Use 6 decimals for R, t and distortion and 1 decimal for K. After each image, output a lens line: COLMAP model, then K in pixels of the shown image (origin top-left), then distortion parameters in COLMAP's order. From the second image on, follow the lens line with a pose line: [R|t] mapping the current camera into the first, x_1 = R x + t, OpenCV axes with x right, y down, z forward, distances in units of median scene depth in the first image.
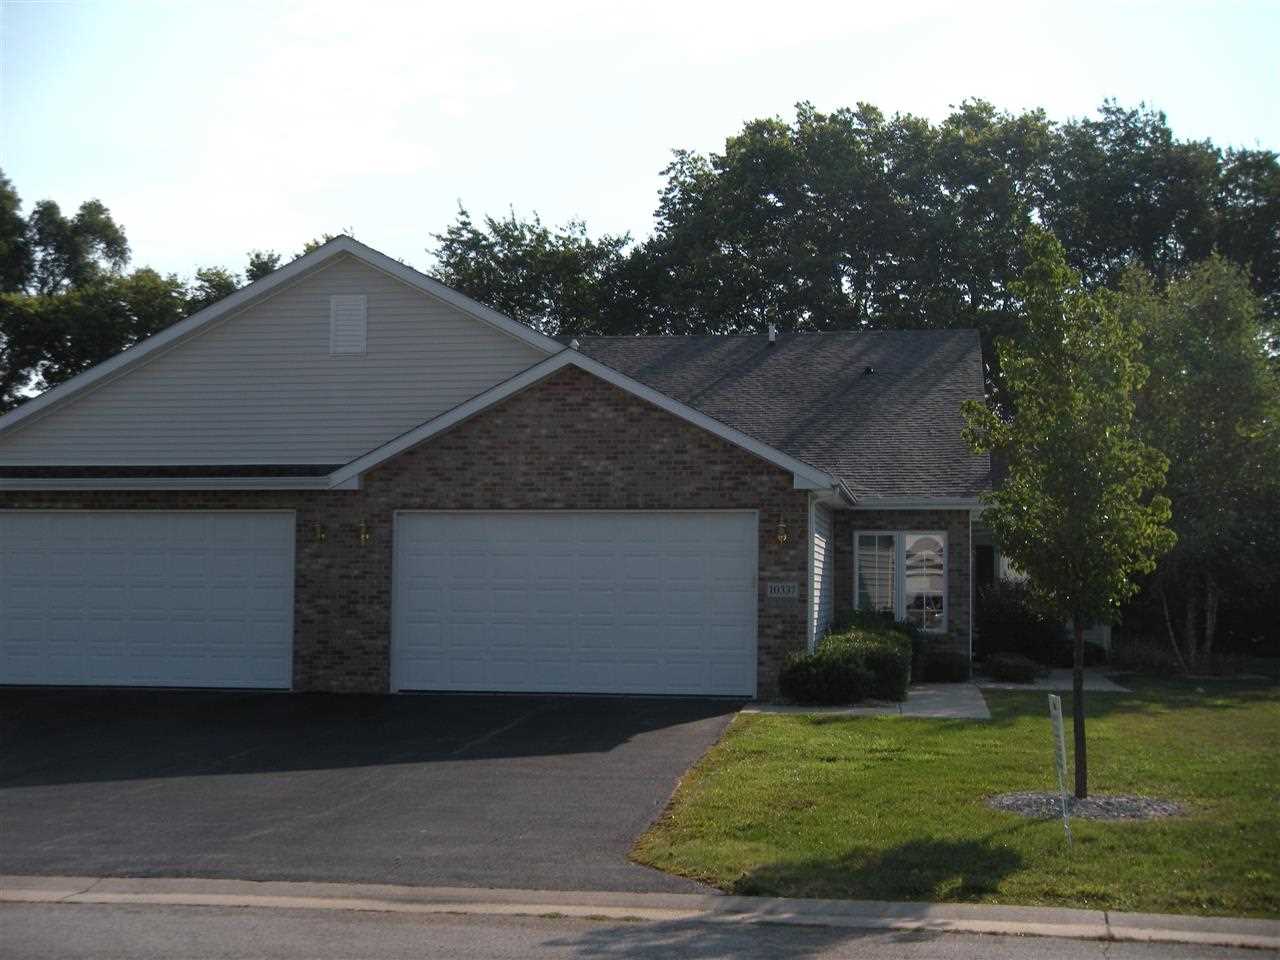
lens RADIAL K [[1998.8, 0, 640.0], [0, 1998.8, 480.0], [0, 0, 1]] dist [0.047223, 0.069093]
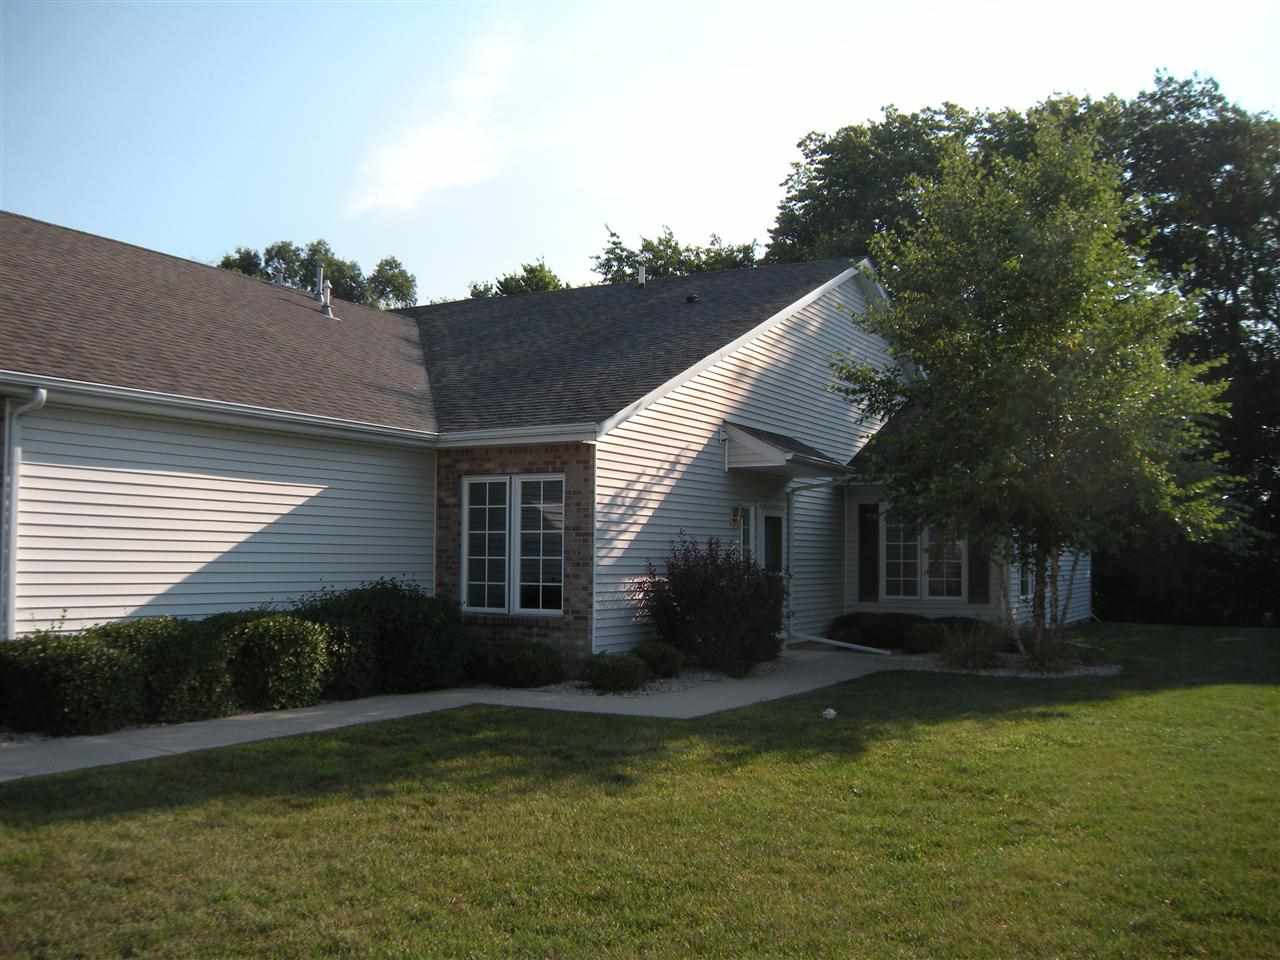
lens RADIAL K [[1288.5, 0, 640.0], [0, 1288.5, 480.0], [0, 0, 1]] dist [-0.192214, 0.003859]
pose [[0.936581, -0.021018, -0.349819, 0.339178], [0.018401, 0.999772, -0.010803, 0.033012], [0.349967, 0.003681, 0.936755, 0.573770]]
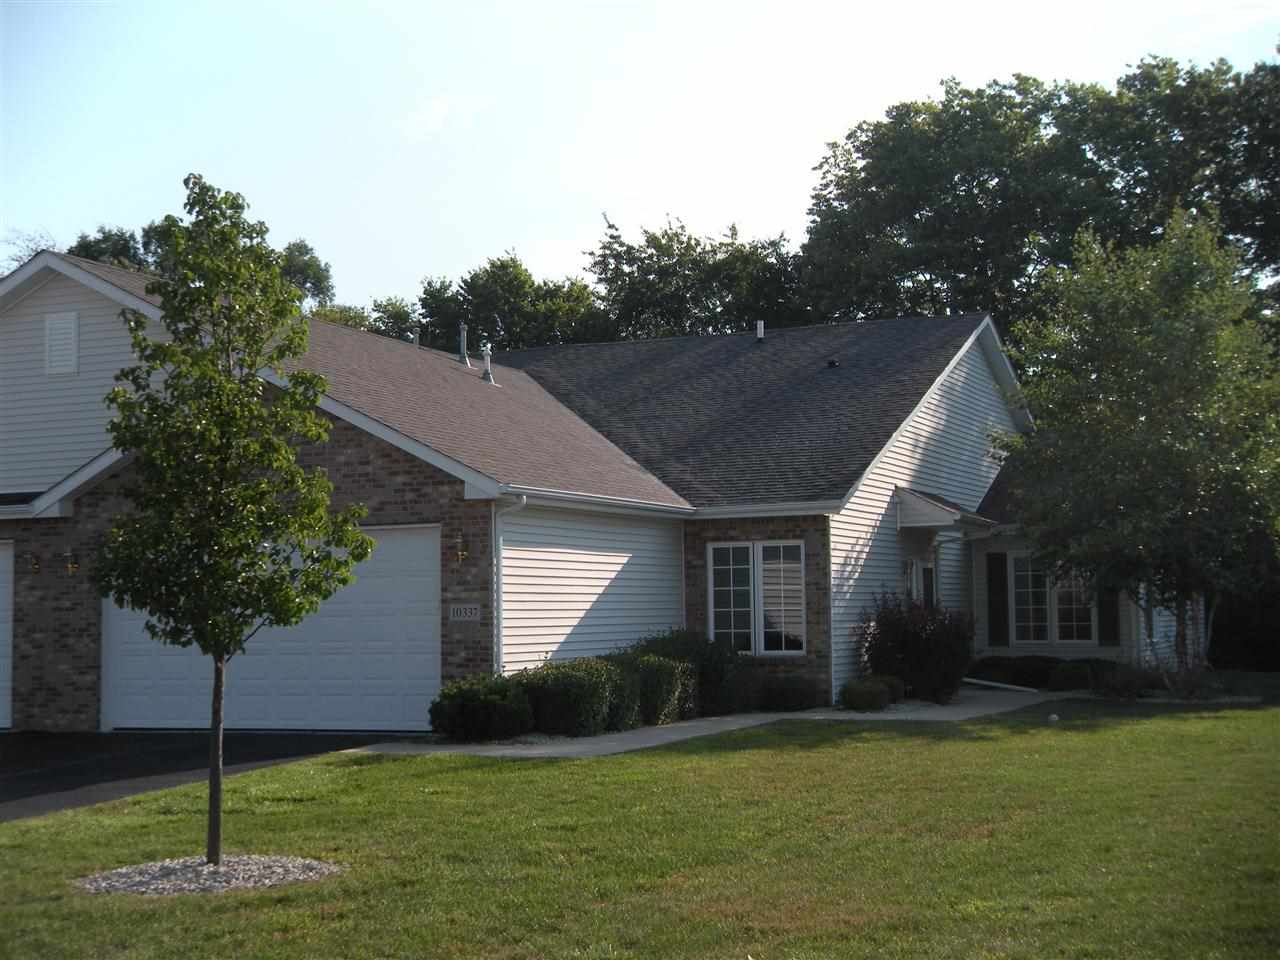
lens RADIAL K [[1985.0, 0, 624.4], [0, 1985.0, 481.0], [0, 0, 1]] dist [0.023526, 0.753808]
pose [[0.964344, -0.038770, -0.261797, 0.306614], [0.035983, 0.999233, -0.015434, 0.010159], [0.262195, 0.005463, 0.965000, 0.130954]]
